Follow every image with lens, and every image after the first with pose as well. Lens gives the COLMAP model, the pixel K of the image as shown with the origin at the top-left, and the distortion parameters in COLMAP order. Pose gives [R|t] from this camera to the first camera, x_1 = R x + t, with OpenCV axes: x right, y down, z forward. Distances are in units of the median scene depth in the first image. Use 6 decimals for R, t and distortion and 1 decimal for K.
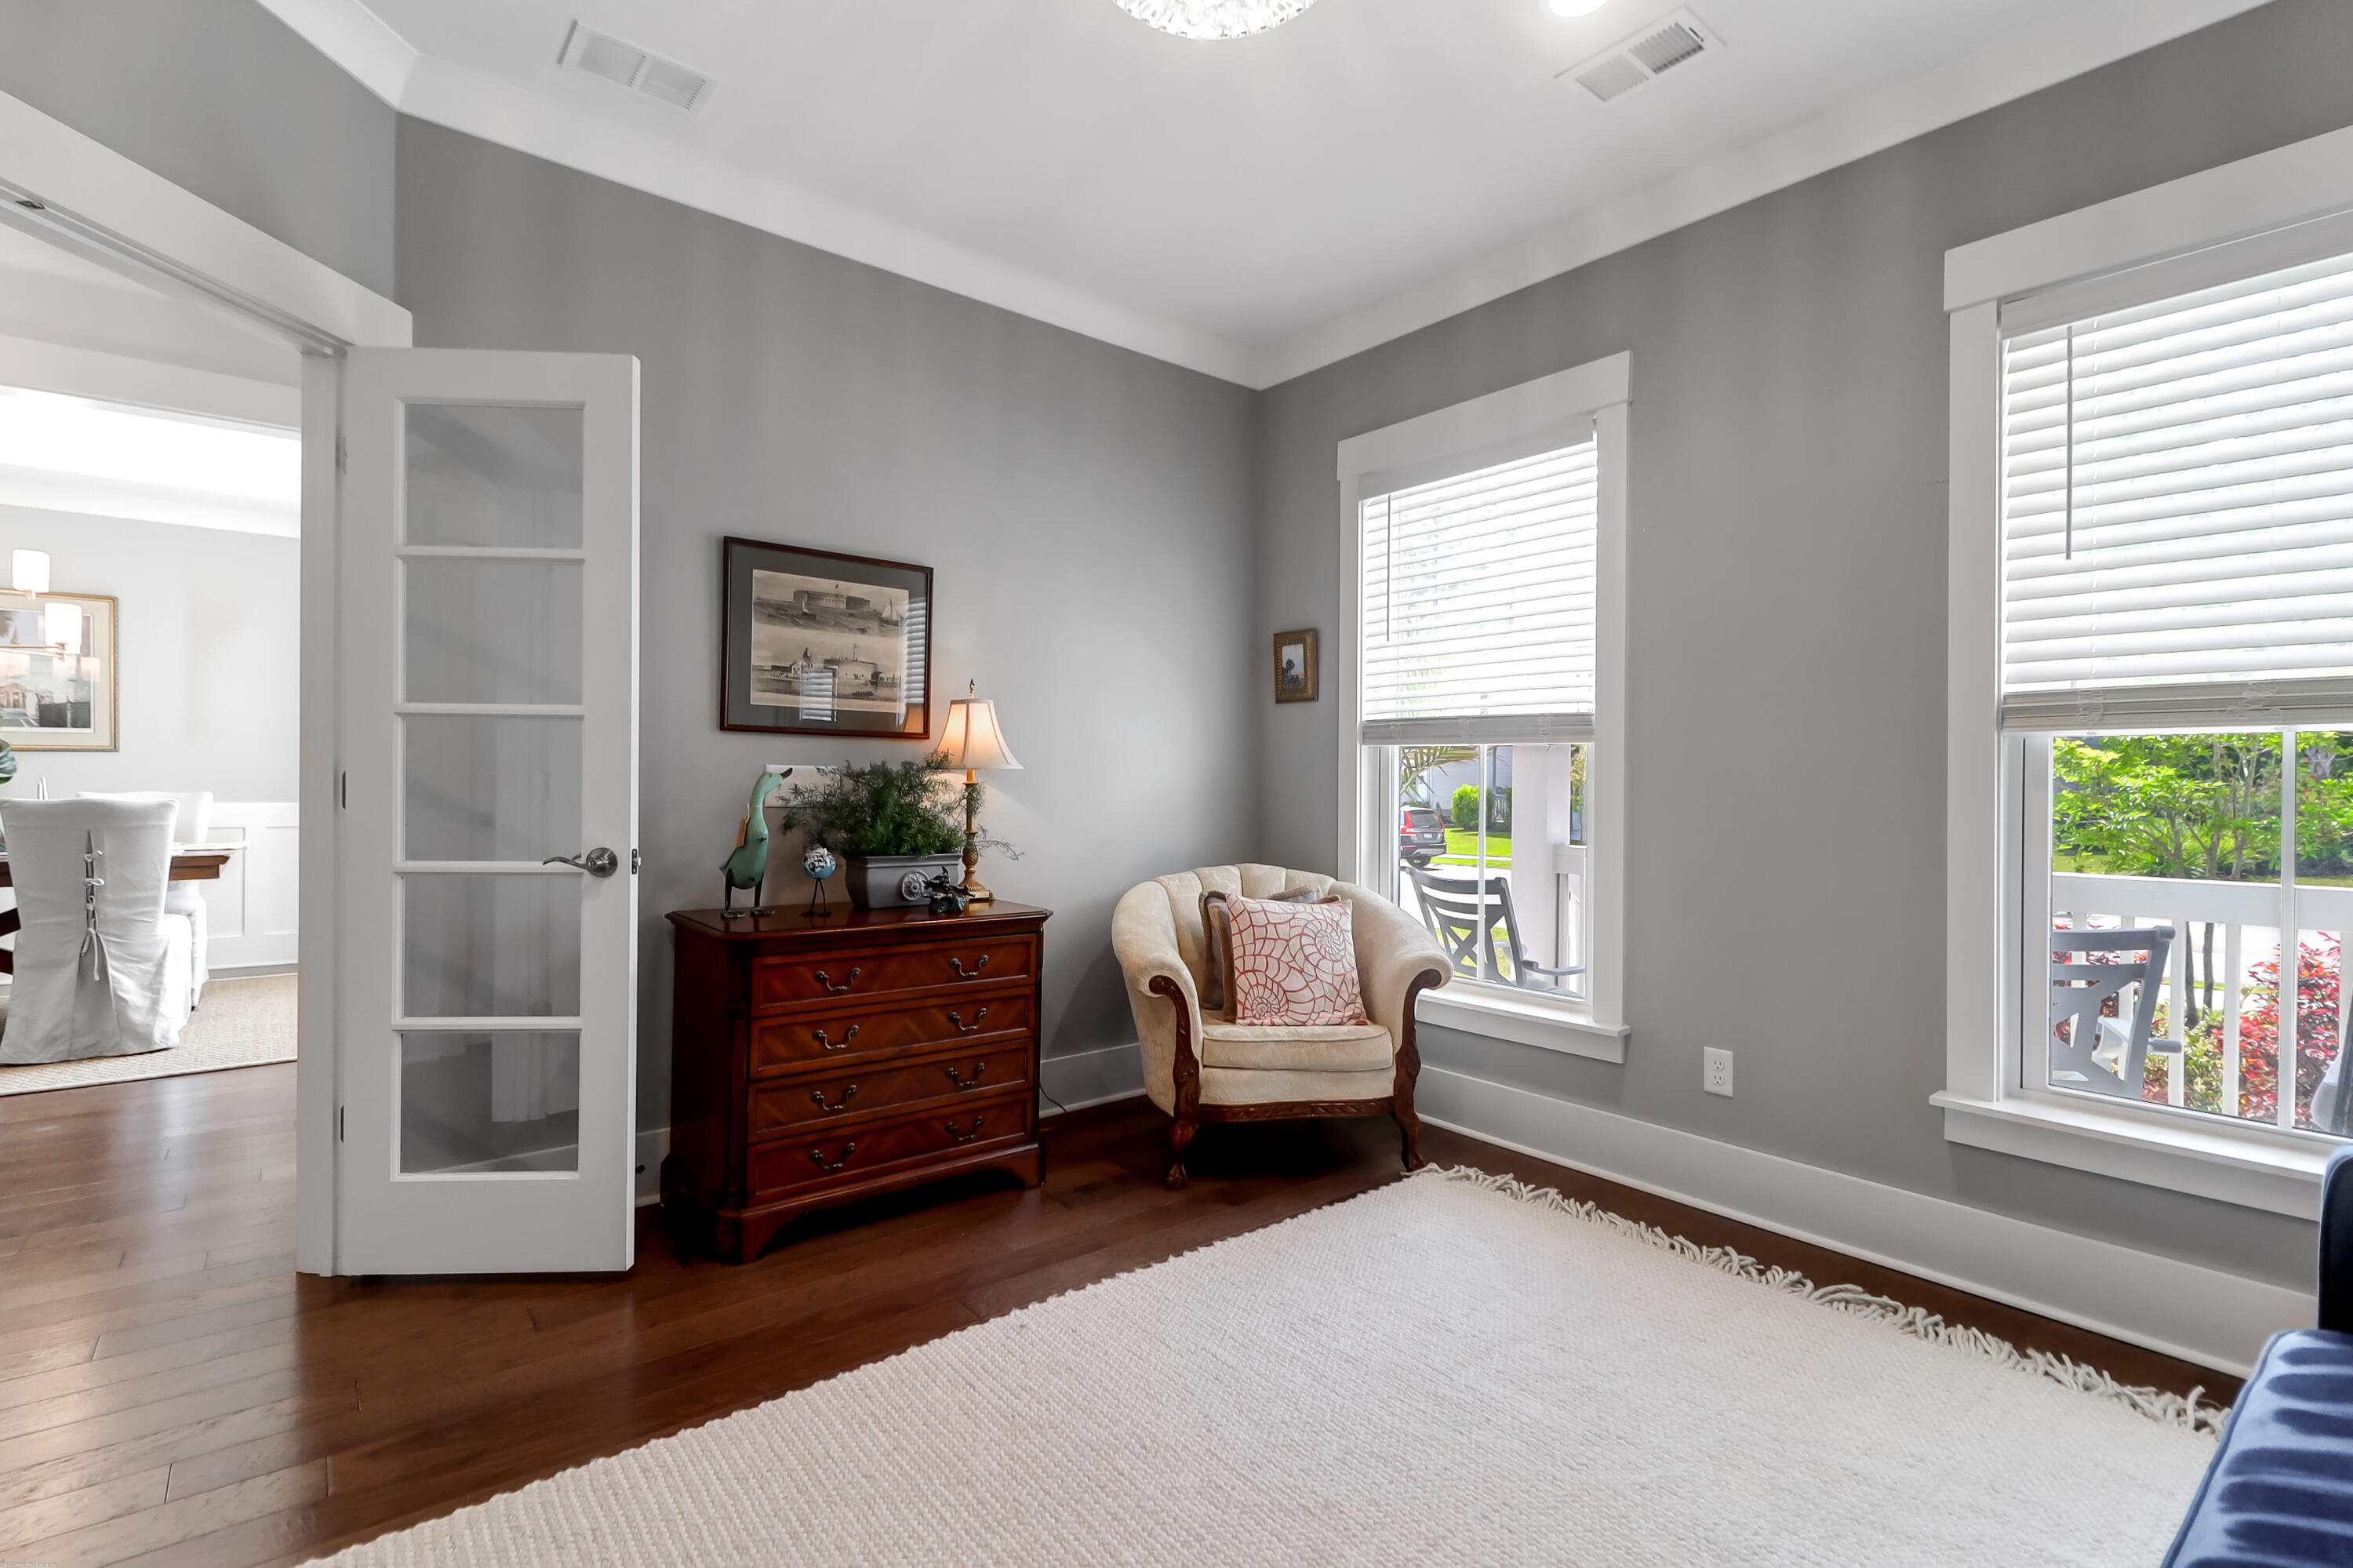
lens RADIAL K [[1076.7, 0, 1167.3], [0, 1076.7, 779.4], [0, 0, 1]] dist [0.018172, -0.013243]
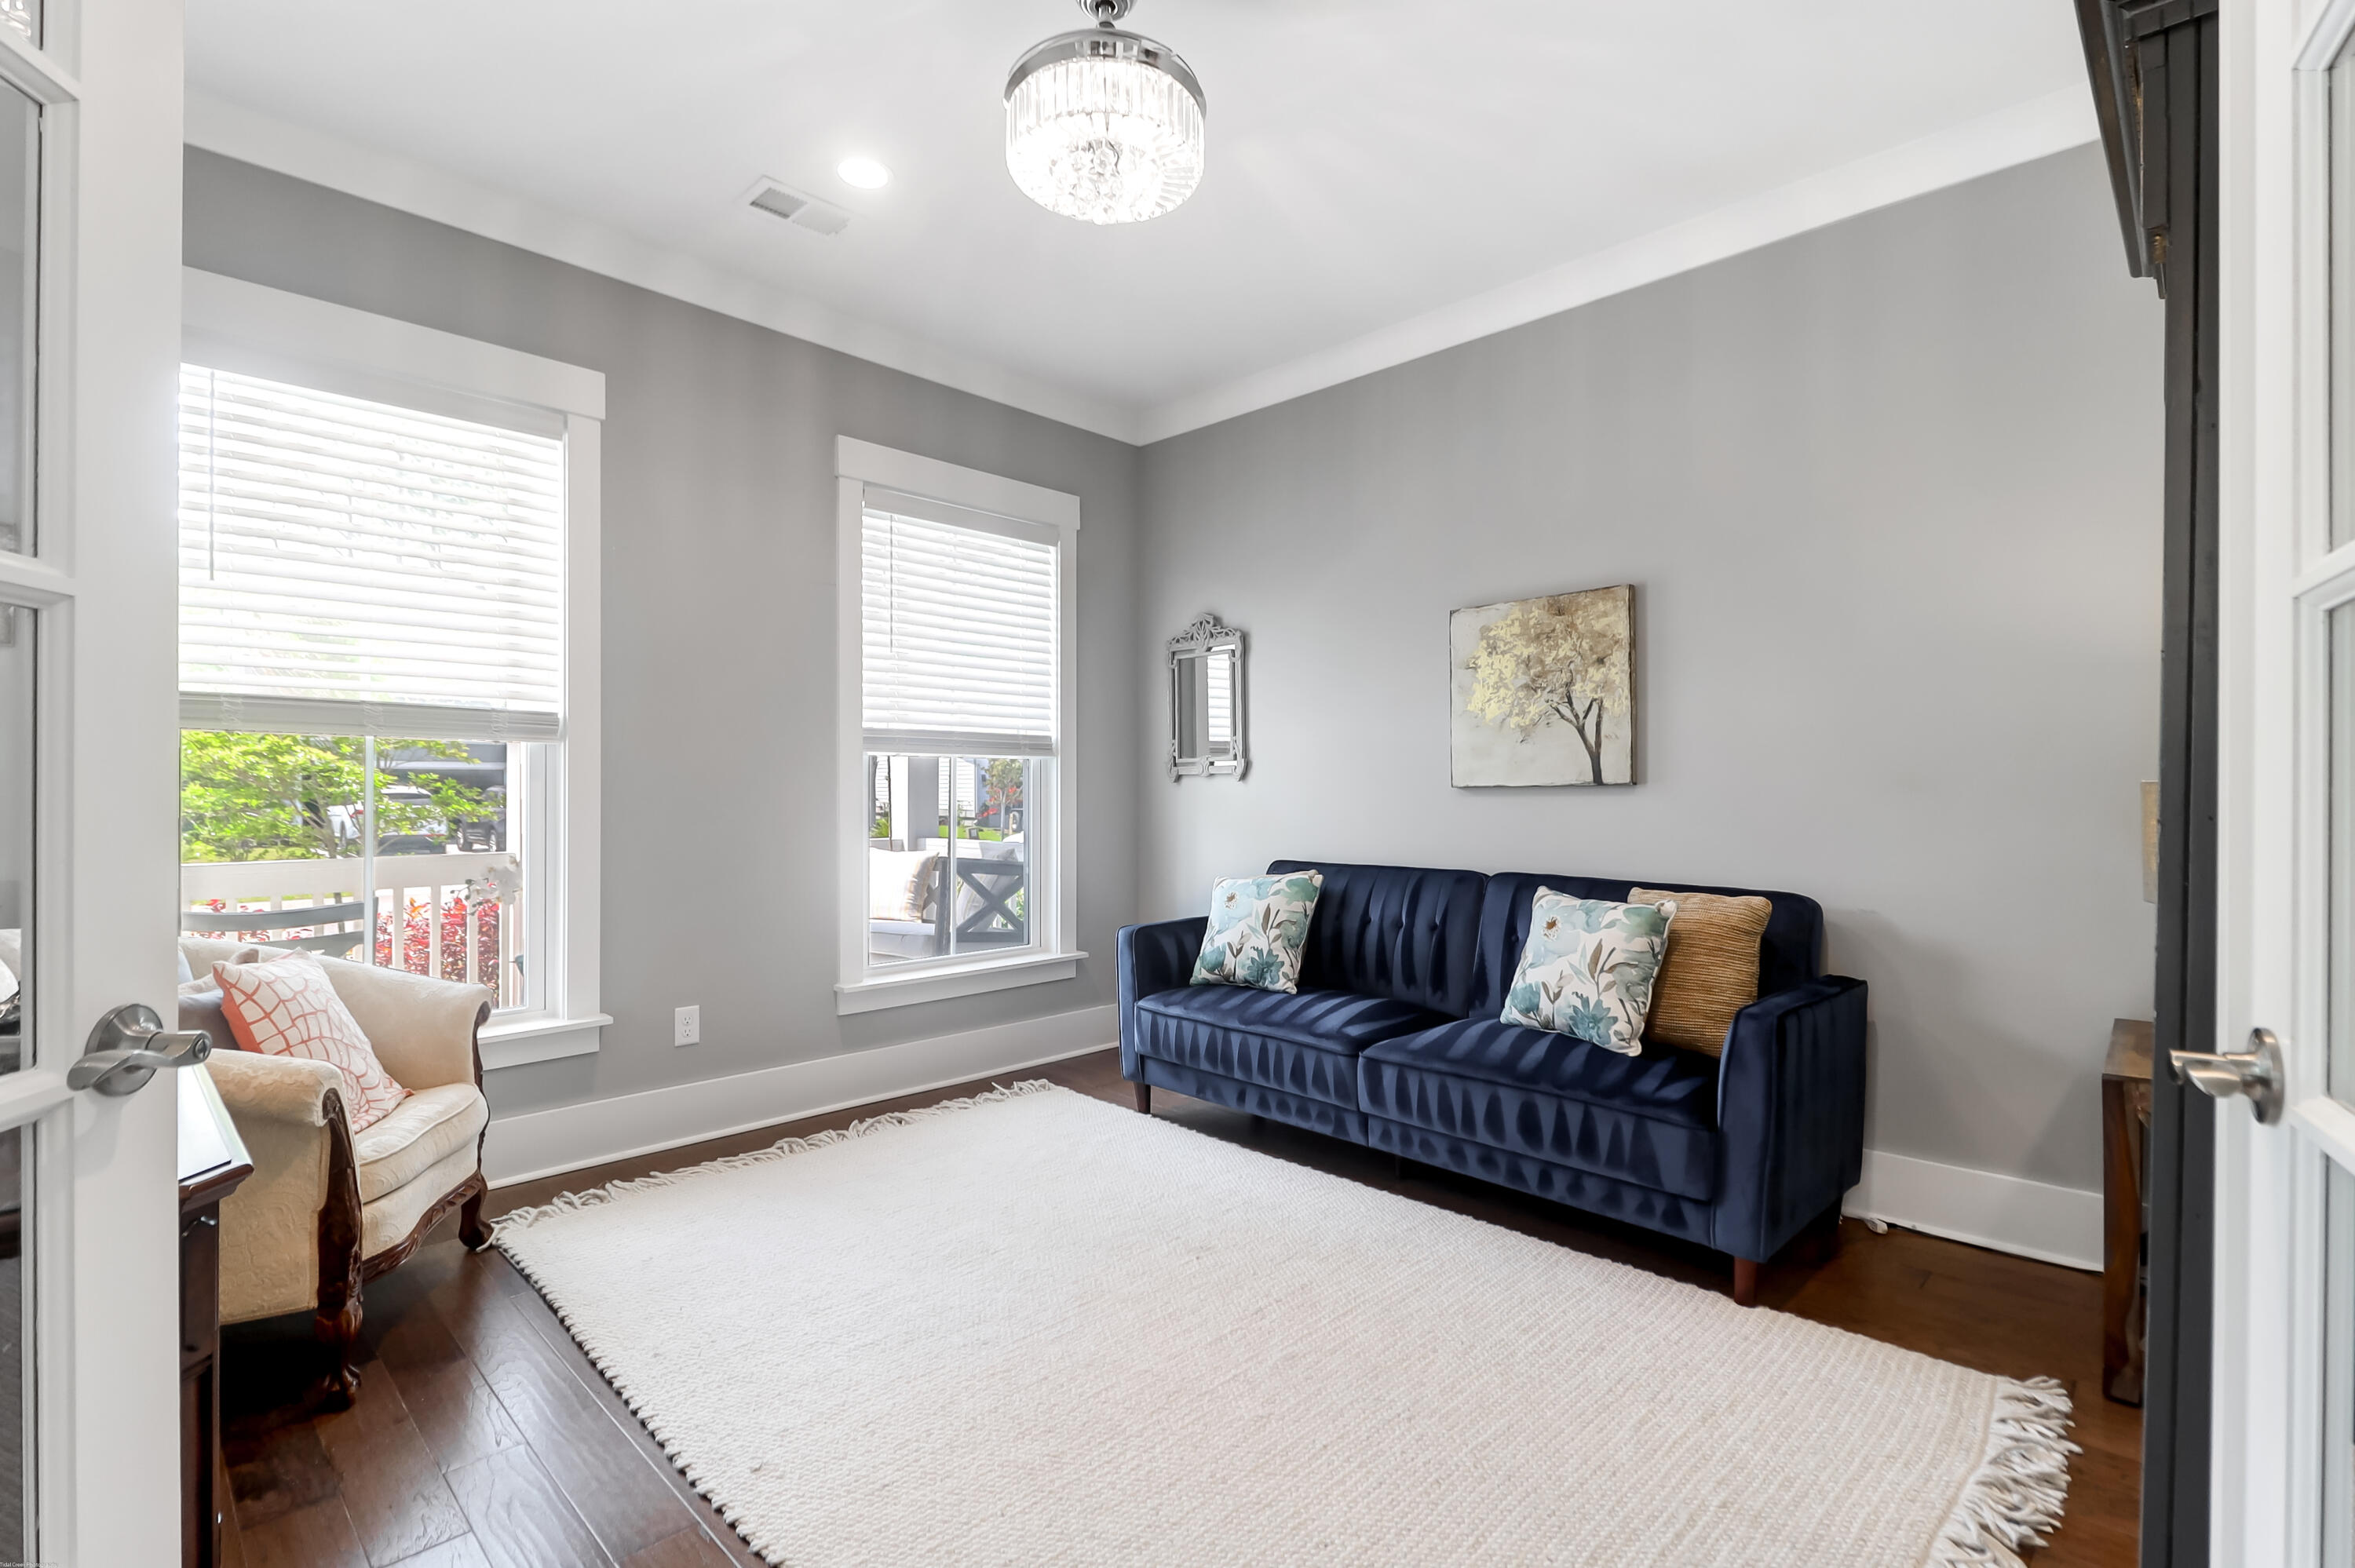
lens RADIAL K [[1077.4, 0, 1173.8], [0, 1077.4, 785.8], [0, 0, 1]] dist [0.018172, -0.013243]
pose [[-0.105178, -0.006073, 0.994435, -0.687220], [0.000883, 0.999980, 0.006200, -0.000884], [-0.994453, 0.001530, -0.105170, 0.559420]]
